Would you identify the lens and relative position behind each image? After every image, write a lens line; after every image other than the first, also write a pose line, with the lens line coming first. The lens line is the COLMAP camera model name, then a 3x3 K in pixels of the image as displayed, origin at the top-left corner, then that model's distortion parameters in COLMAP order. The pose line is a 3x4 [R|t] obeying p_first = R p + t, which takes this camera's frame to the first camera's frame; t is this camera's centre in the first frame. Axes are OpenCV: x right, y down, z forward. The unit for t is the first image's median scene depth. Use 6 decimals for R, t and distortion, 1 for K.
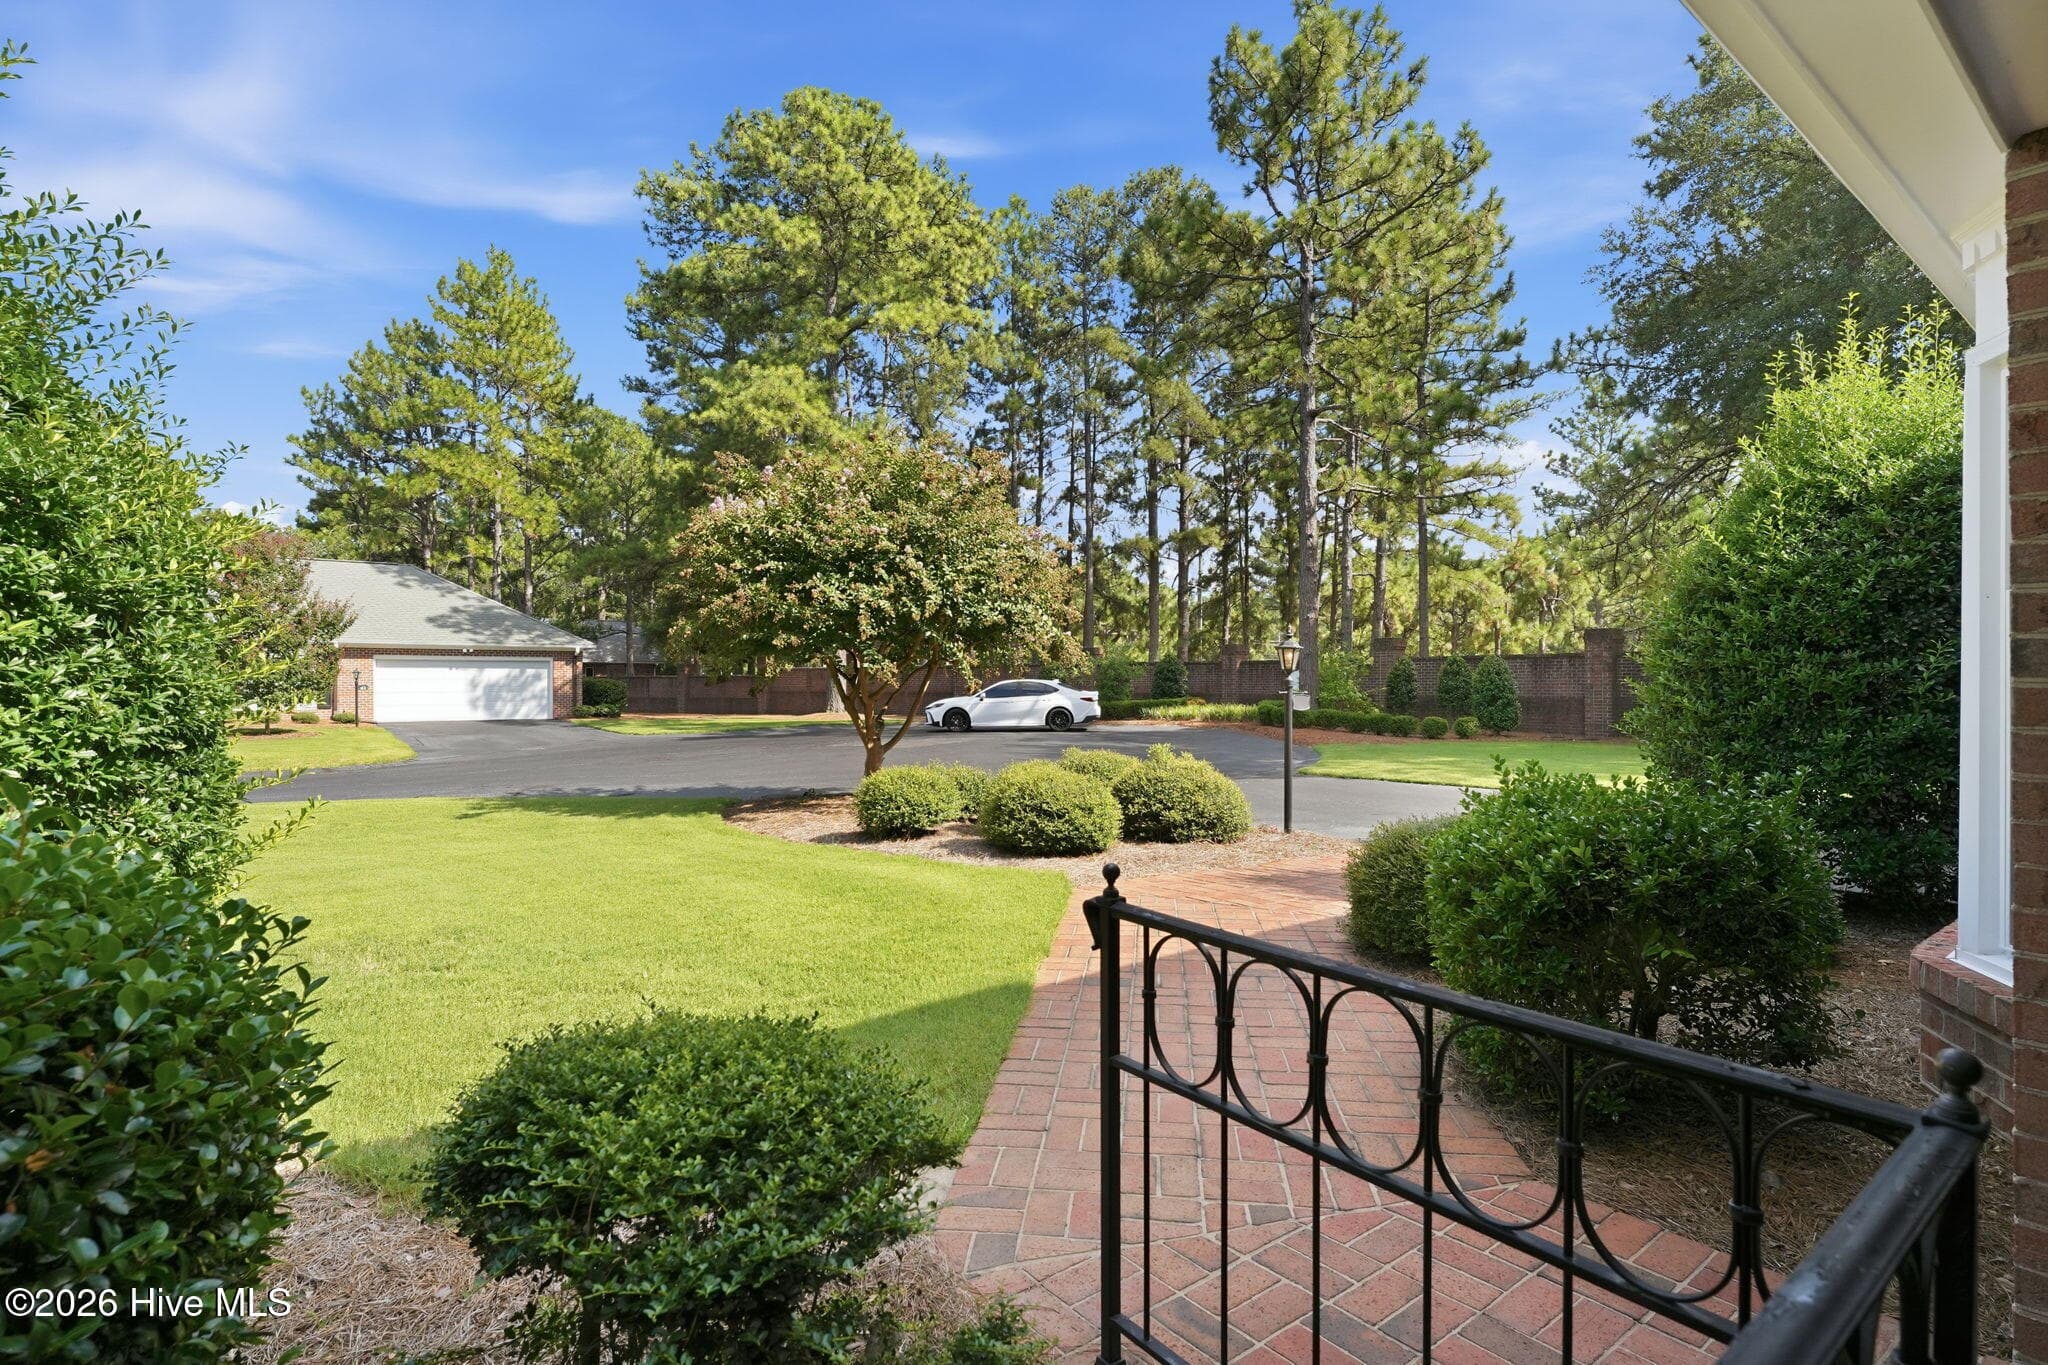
lens RADIAL K [[924.6, 0, 1031.1], [0, 924.6, 683.8], [0, 0, 1]] dist [-0.019050, -0.000184]
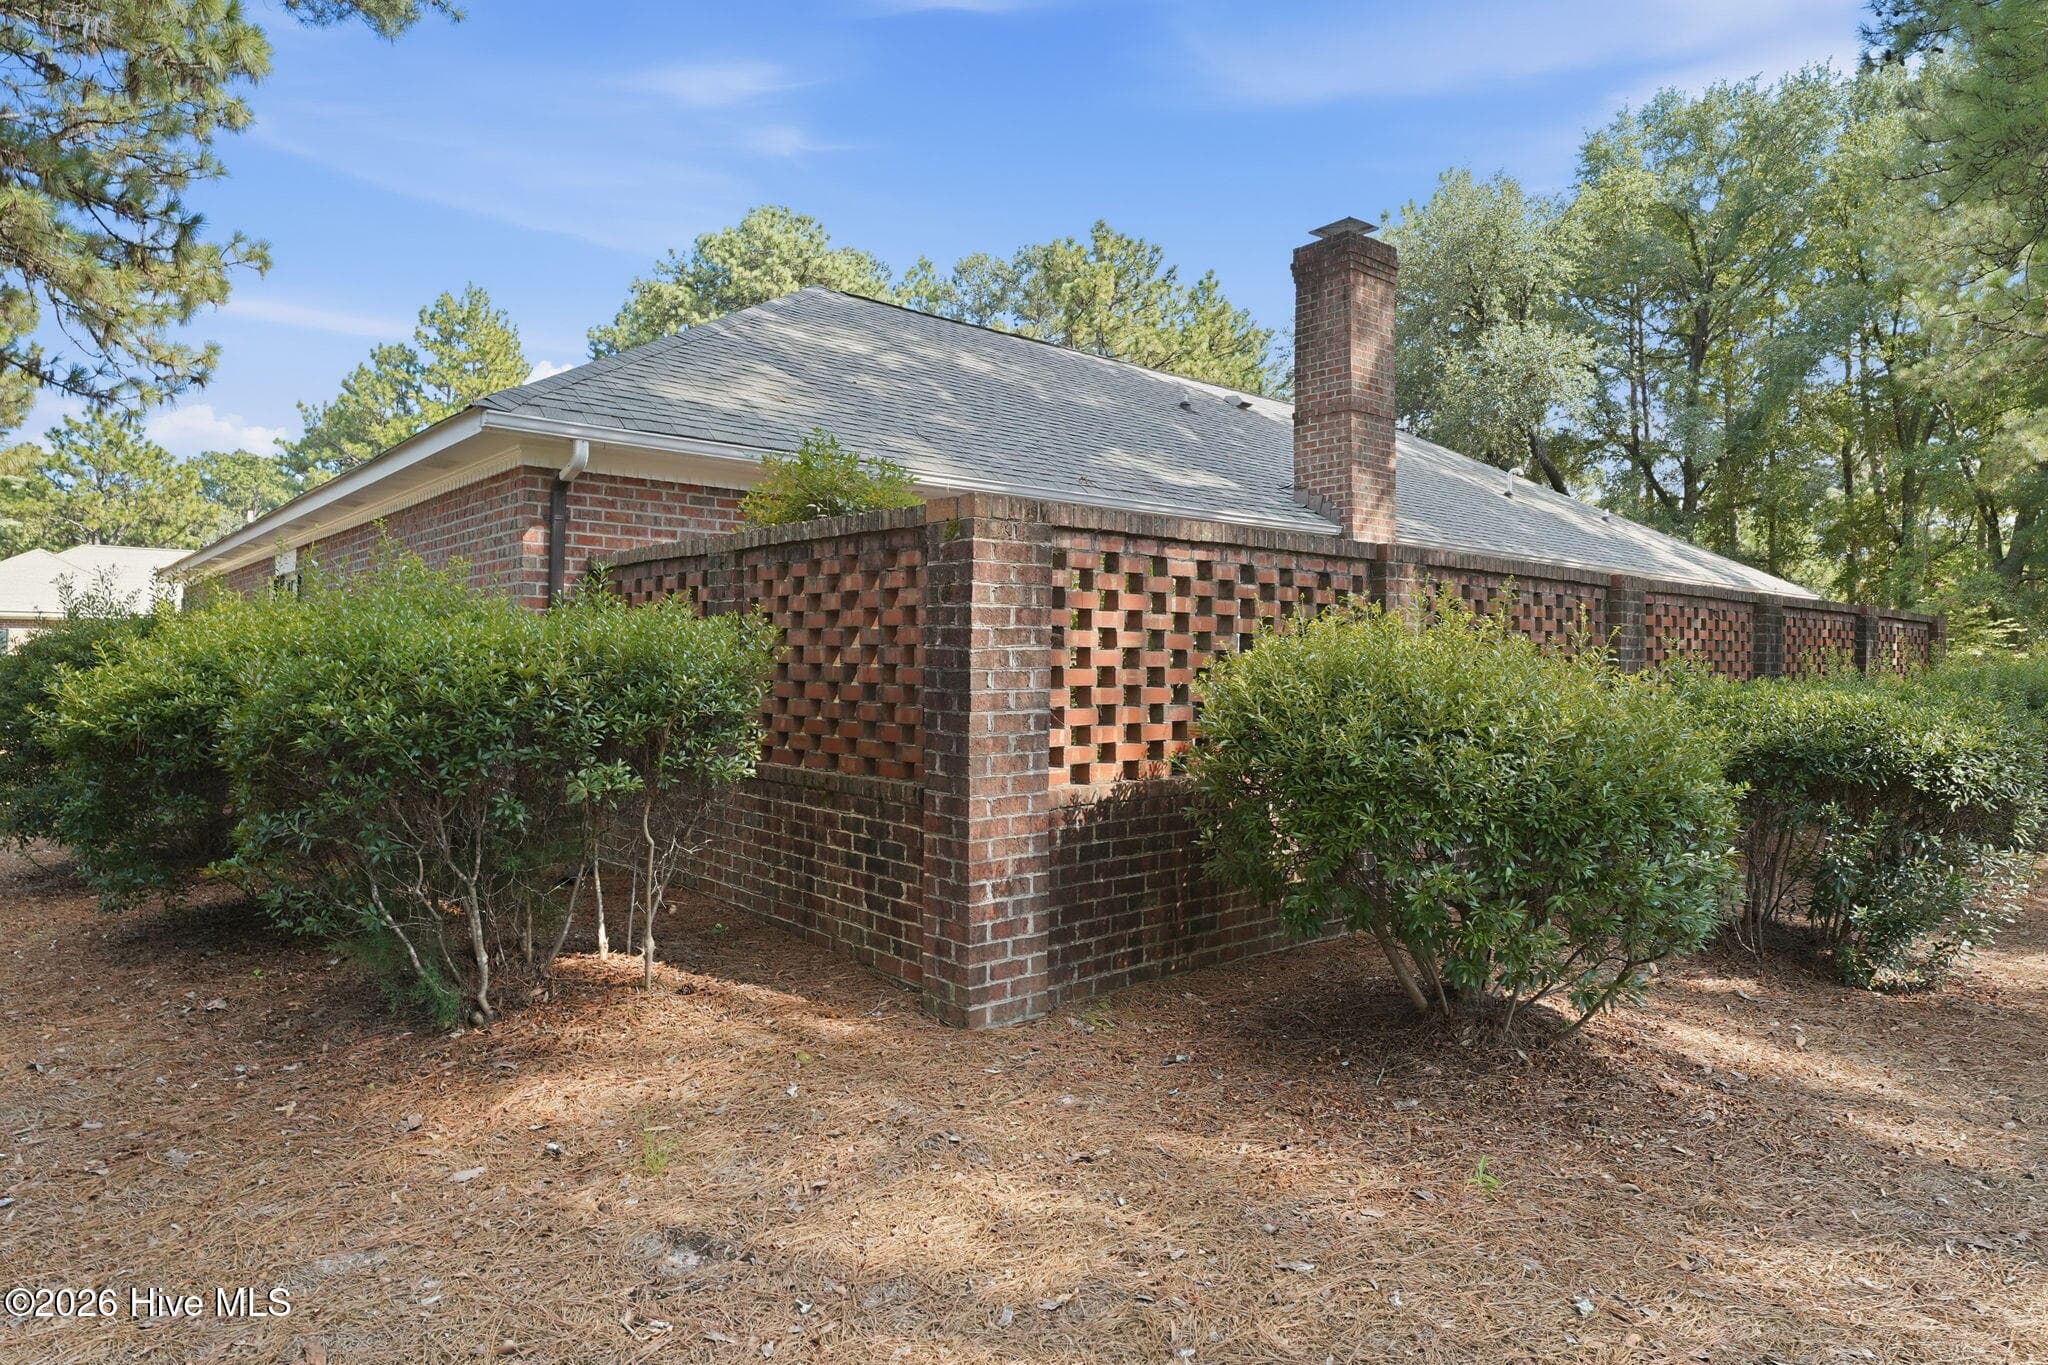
lens RADIAL K [[1172.9, 0, 1024.7], [0, 1172.9, 632.4], [0, 0, 1]] dist [-0.004731, -0.001279]
pose [[0.998733, 0.013376, 0.048512, 0.045189], [-0.011936, 0.999483, -0.029854, -0.000505], [-0.048886, 0.029237, 0.998376, -0.502290]]
